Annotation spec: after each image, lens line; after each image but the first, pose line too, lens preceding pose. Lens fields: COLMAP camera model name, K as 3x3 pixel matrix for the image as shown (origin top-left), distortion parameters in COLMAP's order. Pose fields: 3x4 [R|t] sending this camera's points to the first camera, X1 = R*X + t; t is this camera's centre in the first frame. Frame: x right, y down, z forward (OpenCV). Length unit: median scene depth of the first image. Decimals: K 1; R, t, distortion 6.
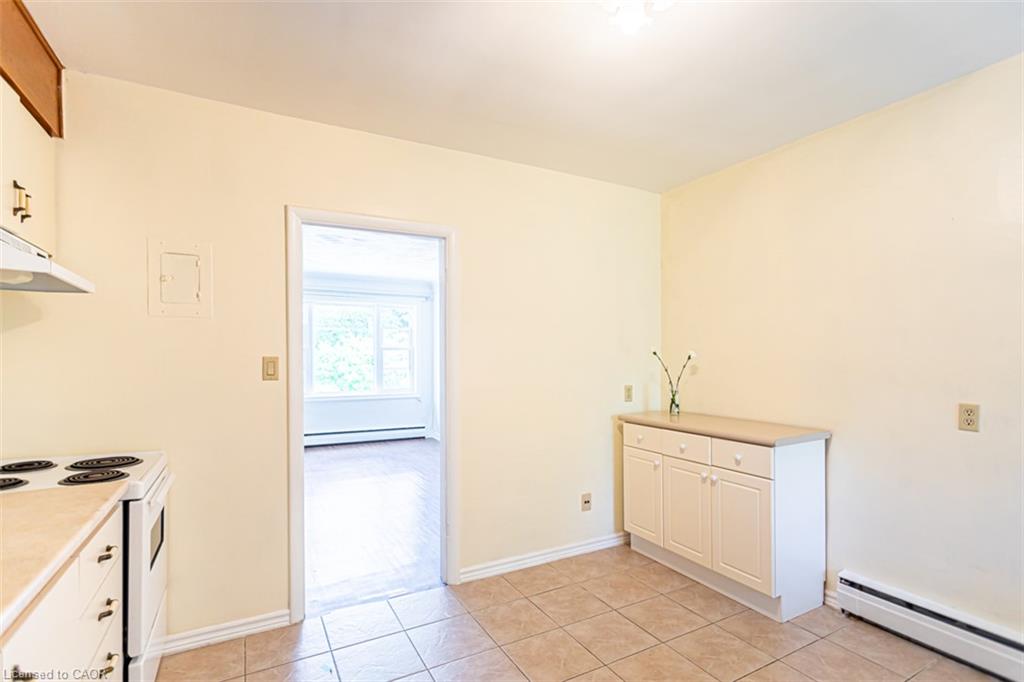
lens RADIAL K [[497.6, 0, 512.5], [0, 497.6, 358.4], [0, 0, 1]] dist [-0.003070, -0.000420]
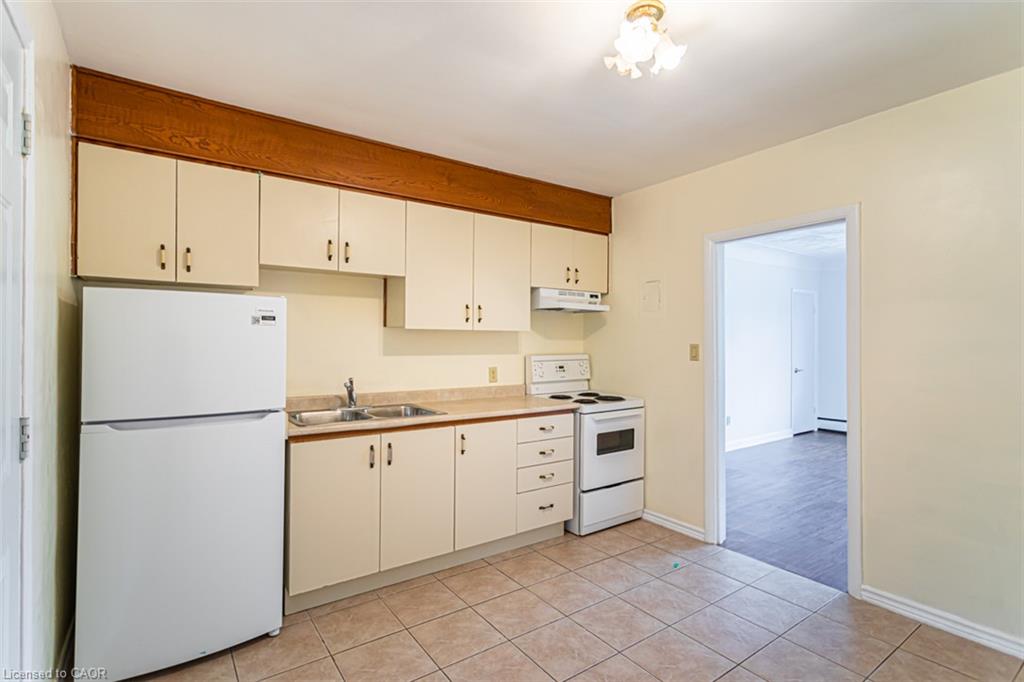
lens RADIAL K [[489.4, 0, 514.0], [0, 489.4, 336.4], [0, 0, 1]] dist [0.000679, 0.000638]
pose [[0.118797, -0.005824, -0.992901, 0.808354], [-0.006983, 0.999953, -0.006701, -0.011433], [0.992894, 0.007730, 0.118751, 0.315751]]
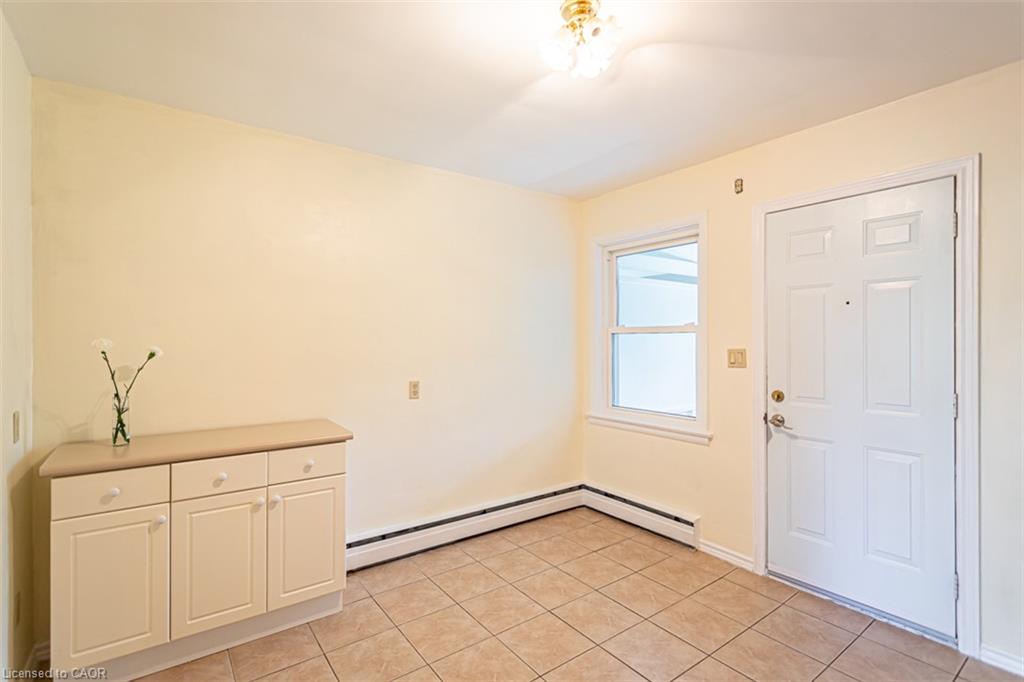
lens RADIAL K [[480.0, 0, 512.0], [0, 480.0, 341.0], [0, 0, 1]] dist [0.000066, 0.000416]
pose [[-0.135738, 0.001500, 0.990744, -0.496322], [0.008174, 0.999967, -0.000394, -0.023602], [-0.990711, 0.008045, -0.135745, 0.783855]]
